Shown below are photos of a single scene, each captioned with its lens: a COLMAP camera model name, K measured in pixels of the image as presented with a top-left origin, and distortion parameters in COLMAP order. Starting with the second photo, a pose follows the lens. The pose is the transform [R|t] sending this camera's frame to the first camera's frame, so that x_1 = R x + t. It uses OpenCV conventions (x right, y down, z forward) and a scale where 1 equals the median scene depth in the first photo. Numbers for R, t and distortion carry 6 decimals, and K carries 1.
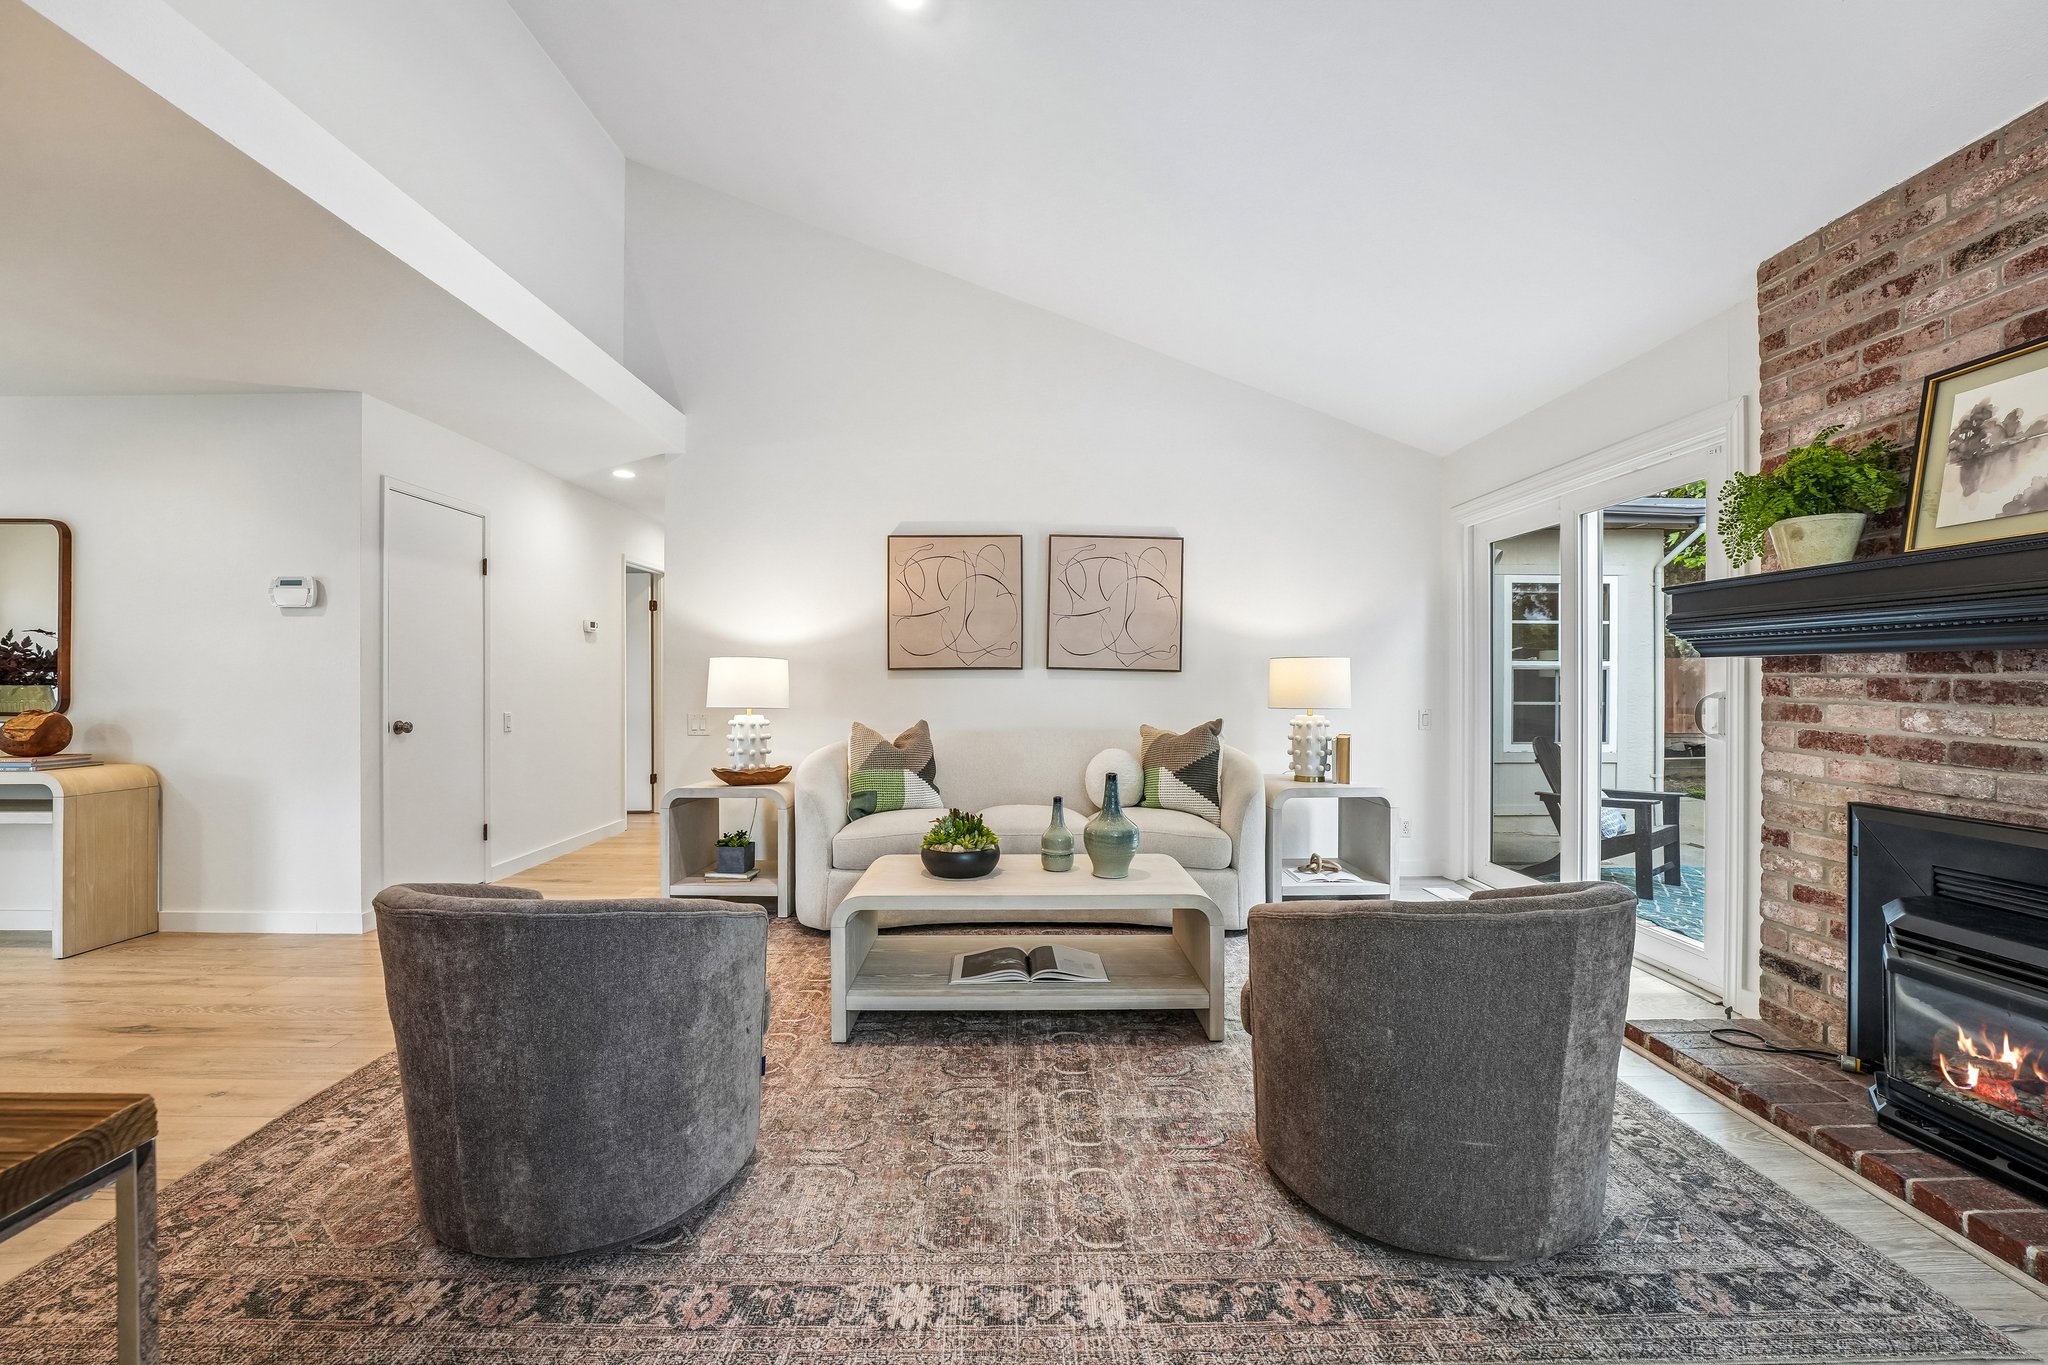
lens RADIAL K [[842.2, 0, 1024.0], [0, 842.2, 682.5], [0, 0, 1]] dist [-0.021400, -0.000016]
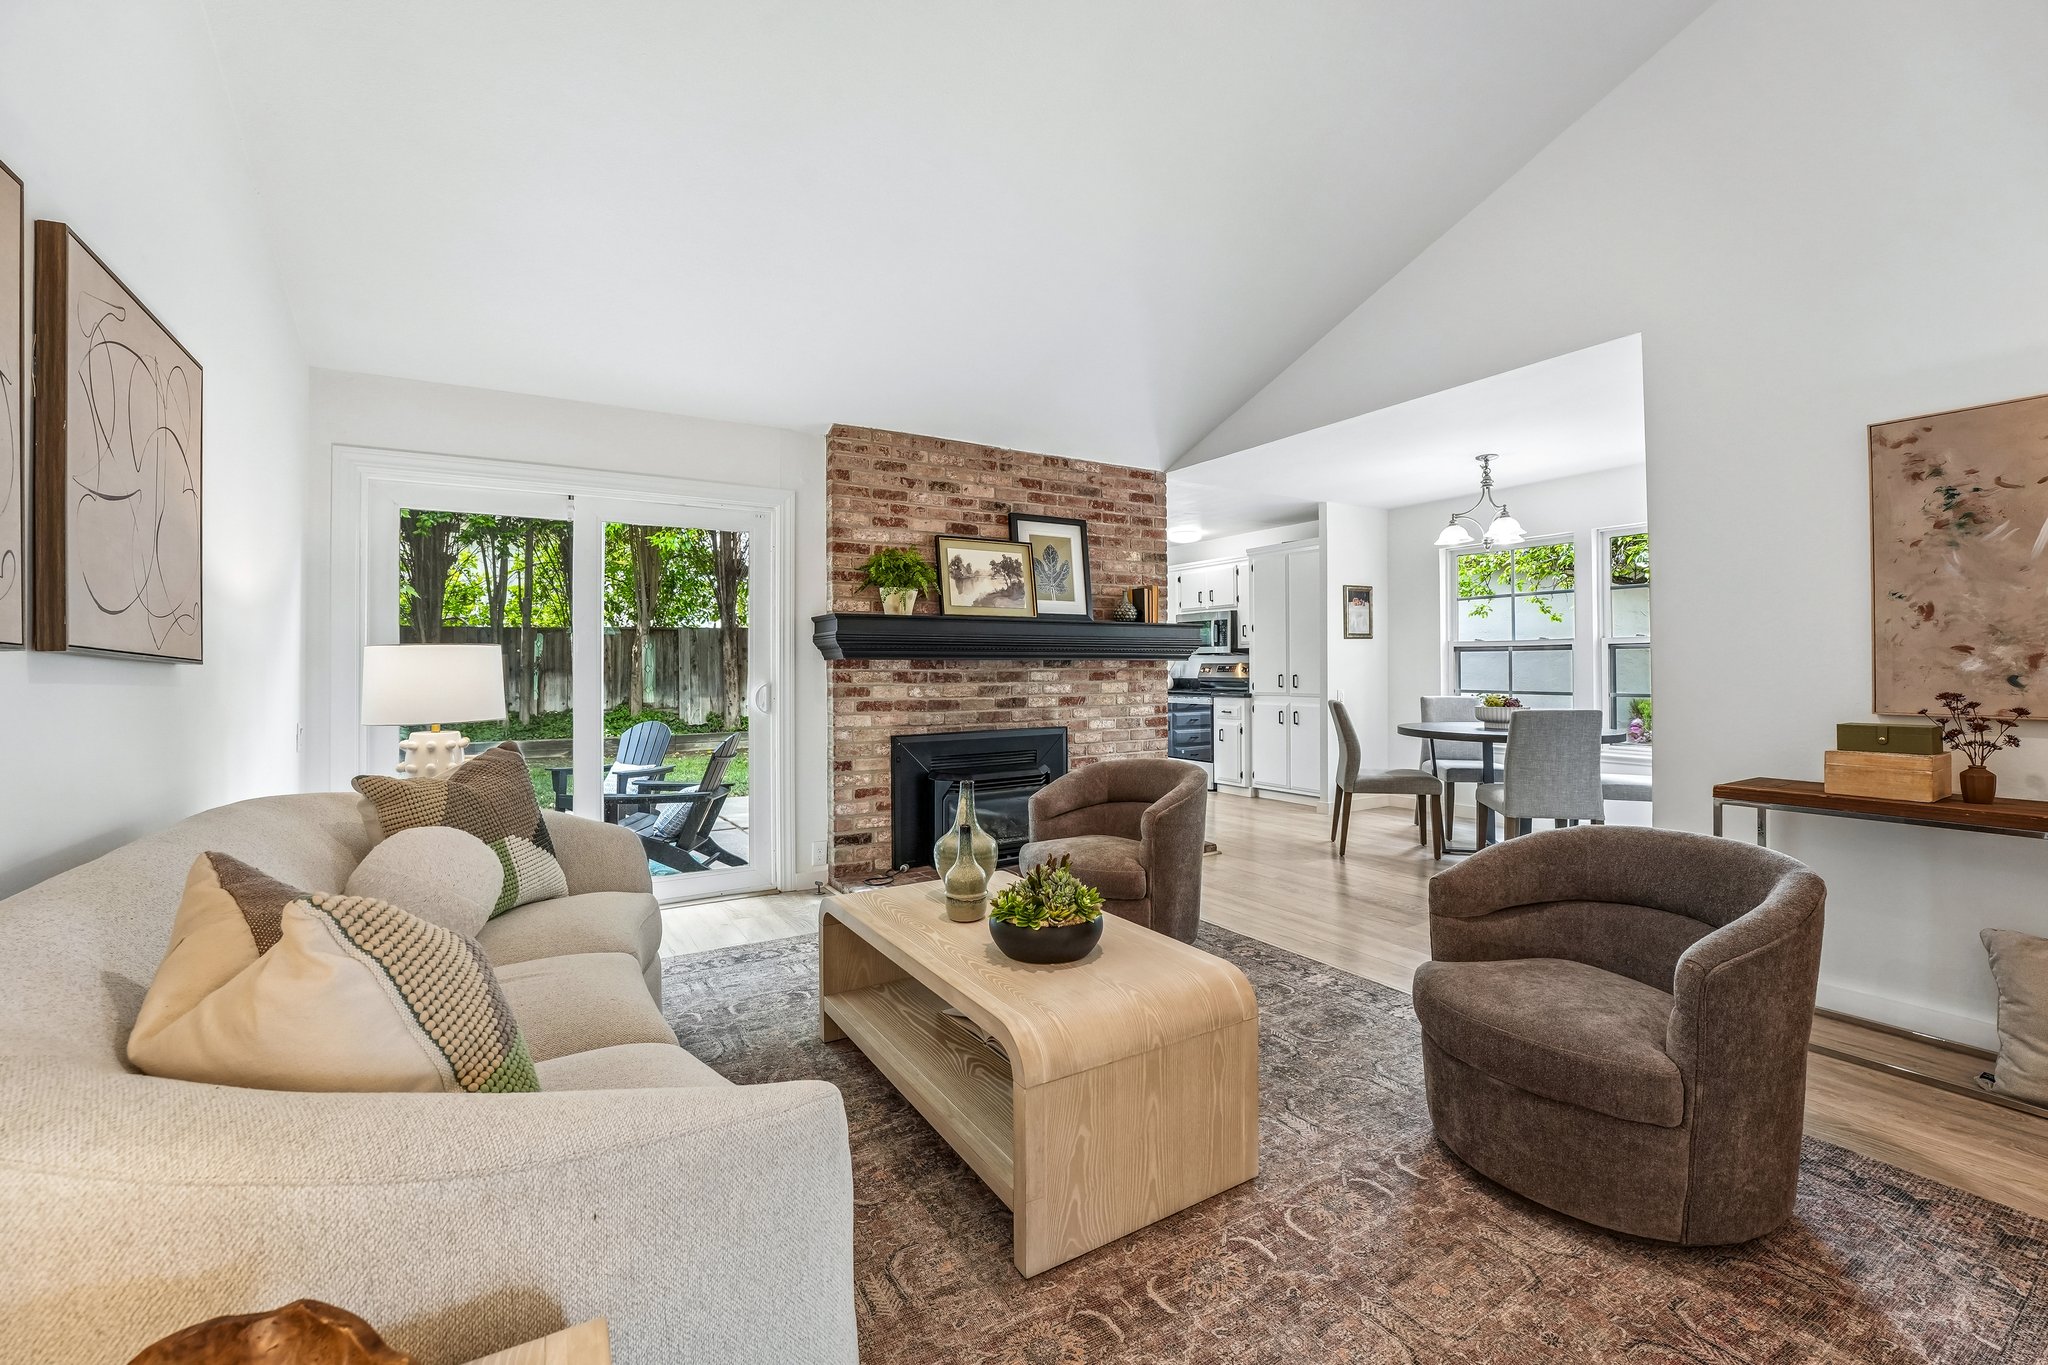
lens RADIAL K [[833.7, 0, 1022.8], [0, 833.7, 661.5], [0, 0, 1]] dist [-0.013317, 0.000347]
pose [[-0.508962, 0.010003, 0.860731, -0.866391], [0.010165, 0.999933, -0.005610, -0.016110], [-0.860729, 0.005894, -0.509029, 1.782382]]
